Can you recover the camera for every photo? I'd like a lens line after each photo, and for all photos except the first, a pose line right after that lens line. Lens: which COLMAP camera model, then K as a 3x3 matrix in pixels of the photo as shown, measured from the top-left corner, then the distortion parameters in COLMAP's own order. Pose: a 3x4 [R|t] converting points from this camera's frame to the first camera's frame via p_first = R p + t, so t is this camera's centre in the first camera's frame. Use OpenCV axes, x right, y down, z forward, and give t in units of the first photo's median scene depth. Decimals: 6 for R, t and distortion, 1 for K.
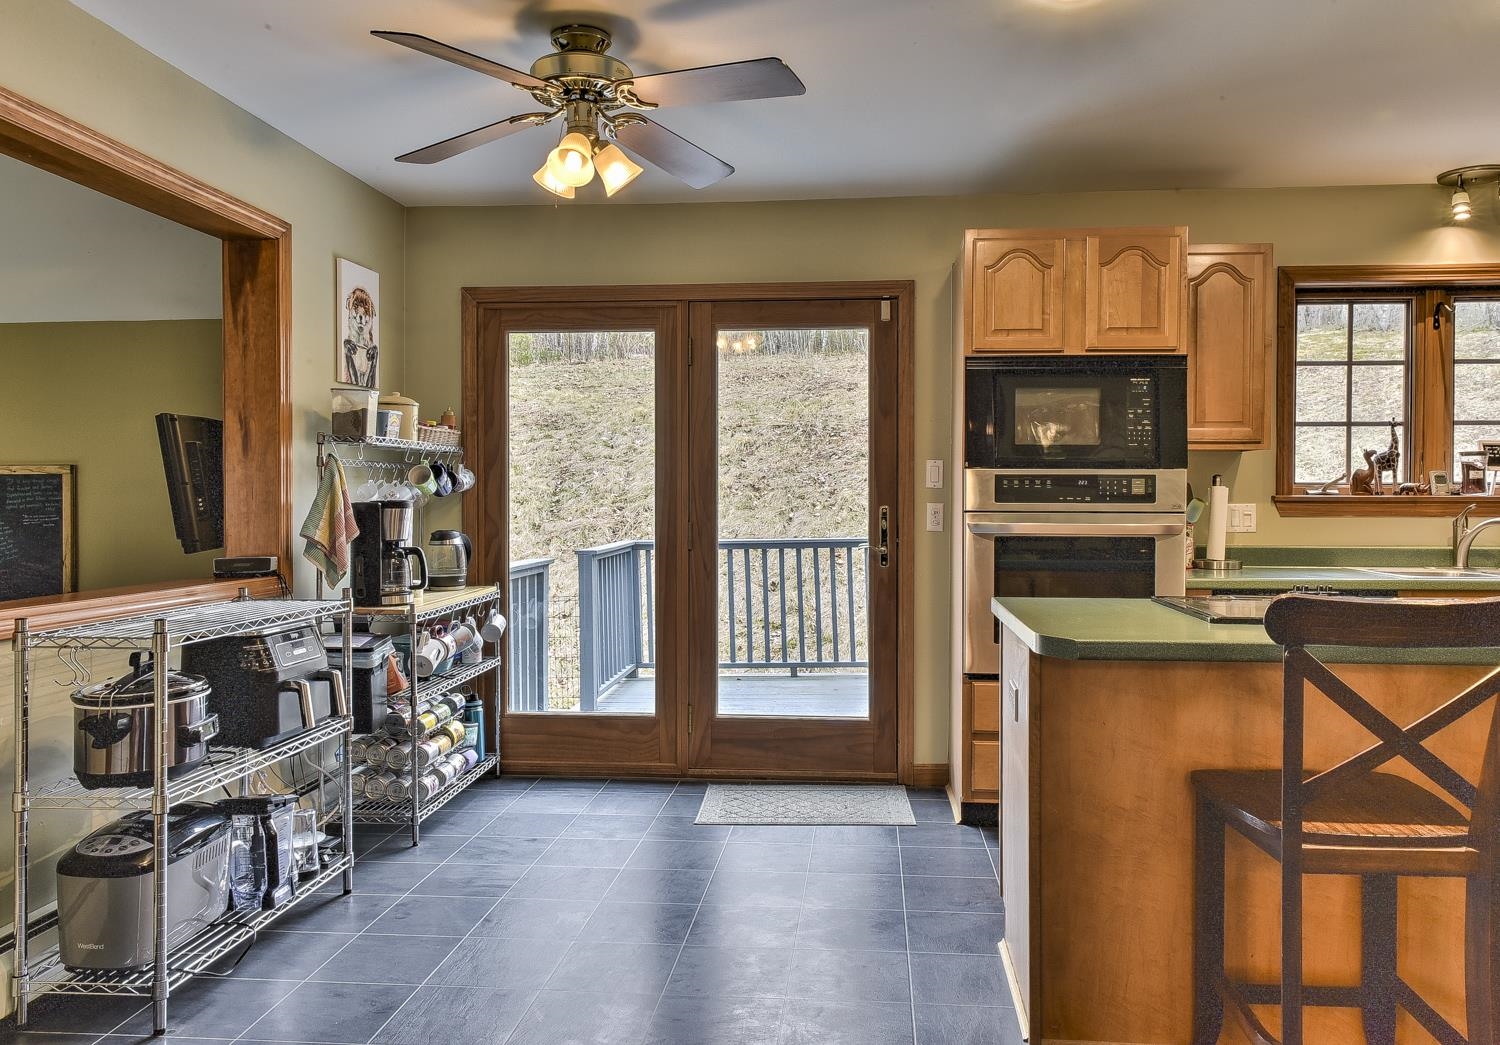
lens RADIAL K [[1112.7, 0, 782.6], [0, 1112.7, 502.4], [0, 0, 1]] dist [0.027821, -0.001385]
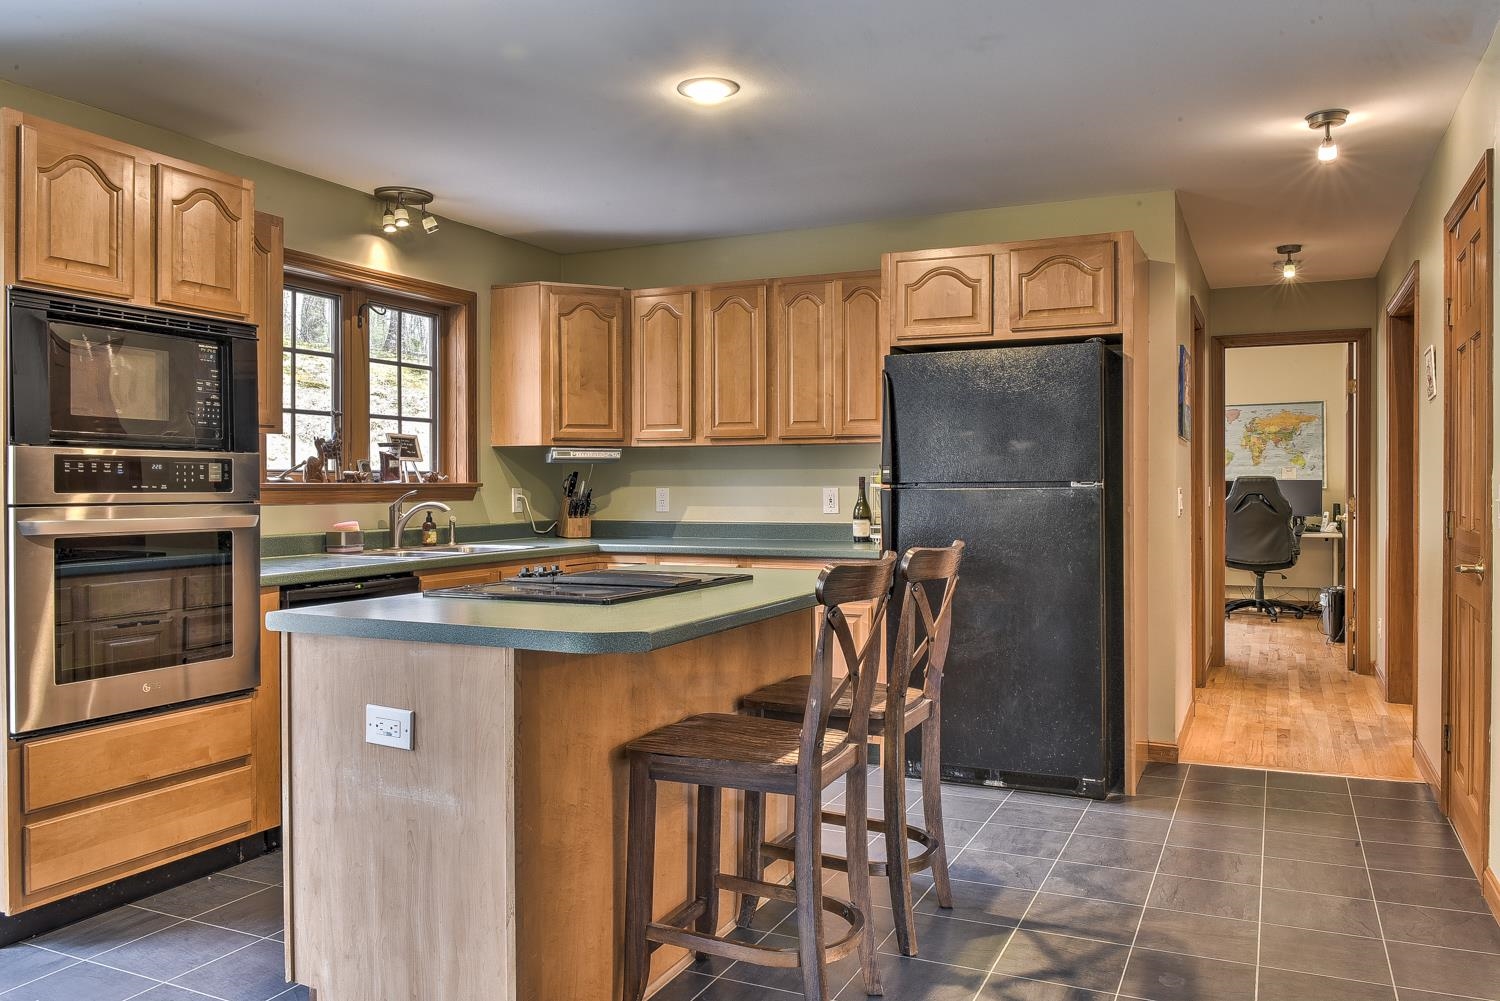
lens RADIAL K [[1120.5, 0, 750.0], [0, 1120.5, 500.5], [0, 0, 1]] dist [-0.022017, -0.000023]
pose [[0.351427, -0.015973, 0.936079, -0.319465], [0.007728, 0.999870, 0.014160, -0.001472], [-0.936184, 0.002257, 0.351504, 0.303358]]
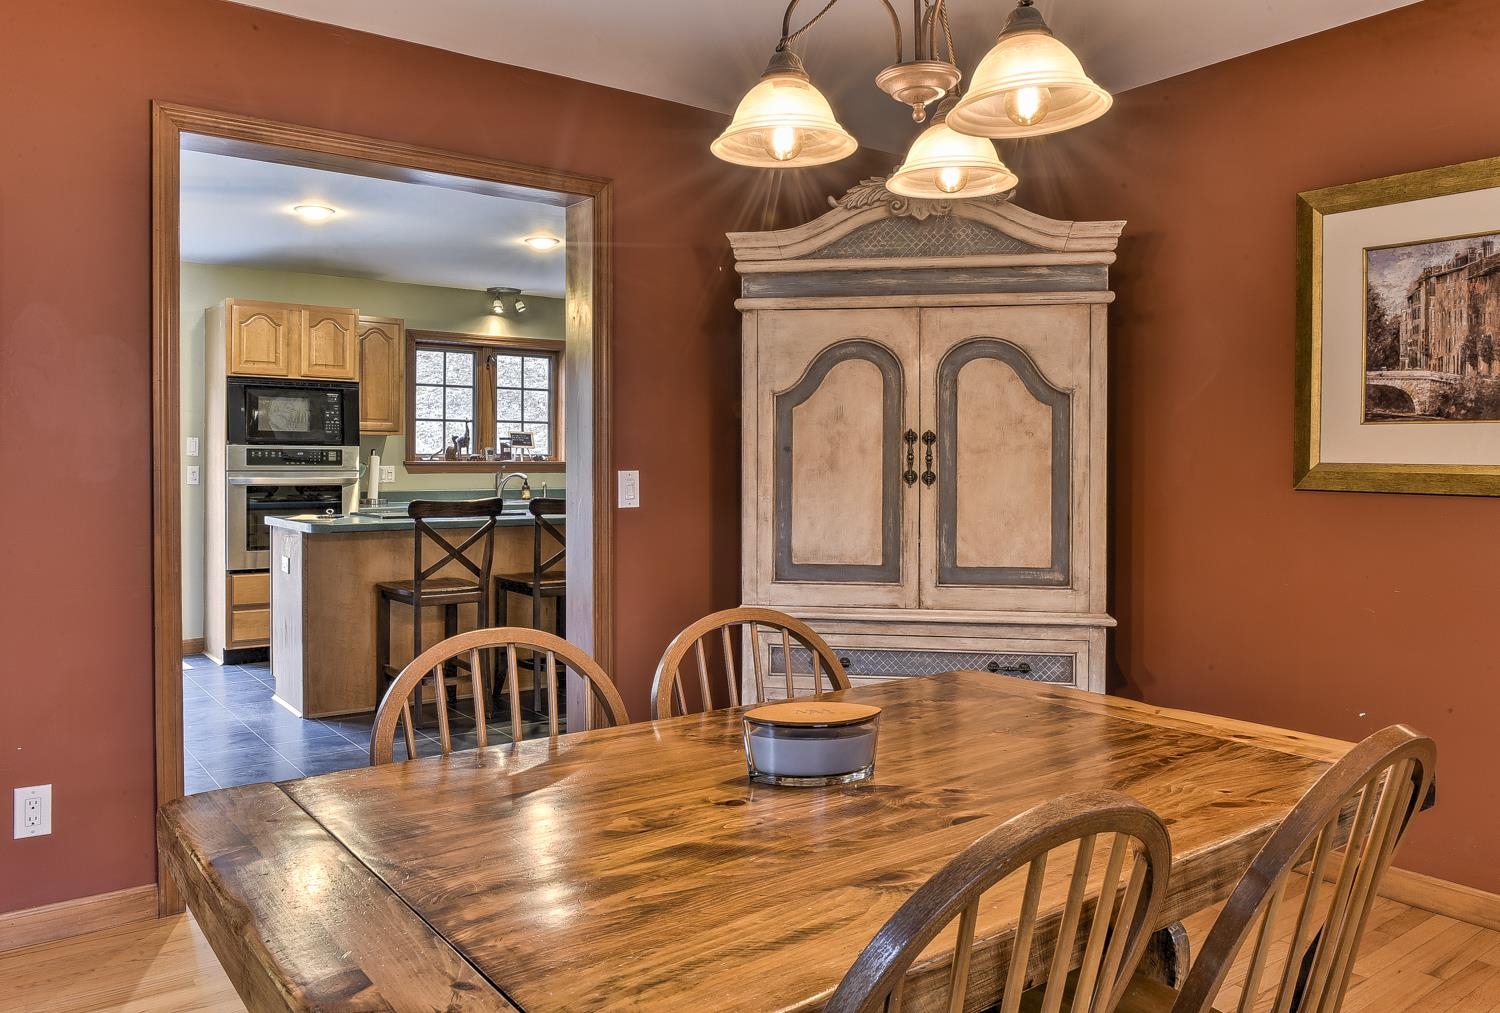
lens RADIAL K [[1125.3, 0, 743.9], [0, 1125.3, 474.6], [0, 0, 1]] dist [-0.010080, -0.000710]
pose [[0.753486, -0.006830, 0.657429, -0.334237], [0.001830, 0.999964, 0.008292, 0.001268], [-0.657462, -0.005045, 0.753471, -0.709417]]
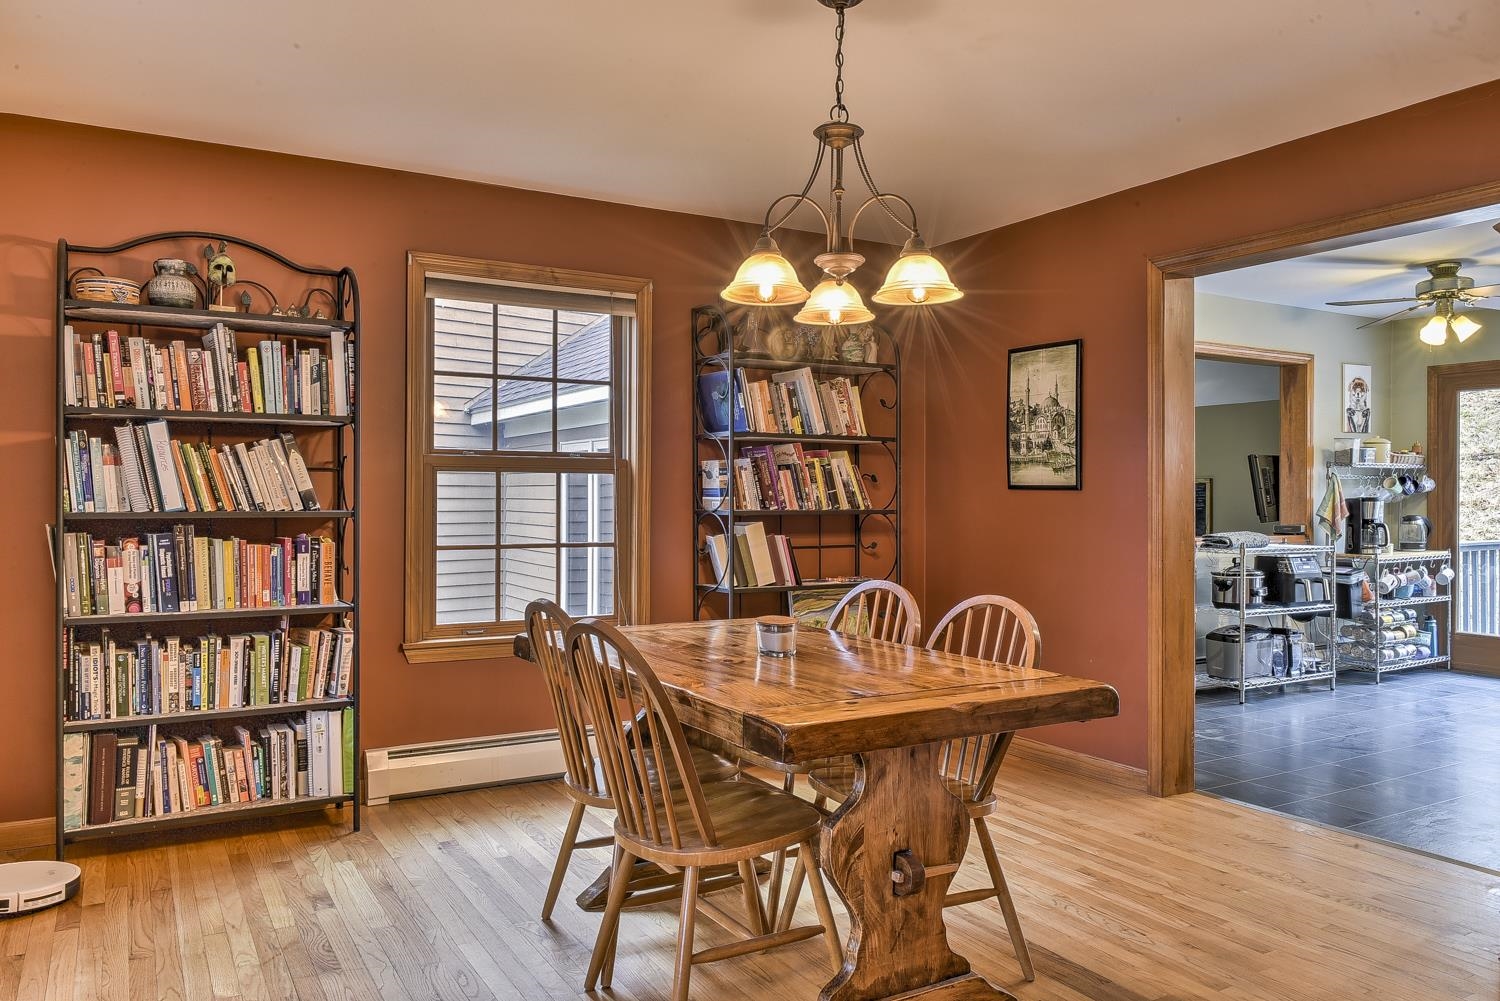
lens RADIAL K [[1101.7, 0, 750.0], [0, 1101.7, 500.5], [0, 0, 1]] dist [-0.004697, -0.005135]
pose [[0.577887, 0.009136, -0.816066, 0.514739], [-0.006840, 0.999956, 0.006351, -0.000958], [0.816088, 0.001912, 0.577924, -0.835390]]
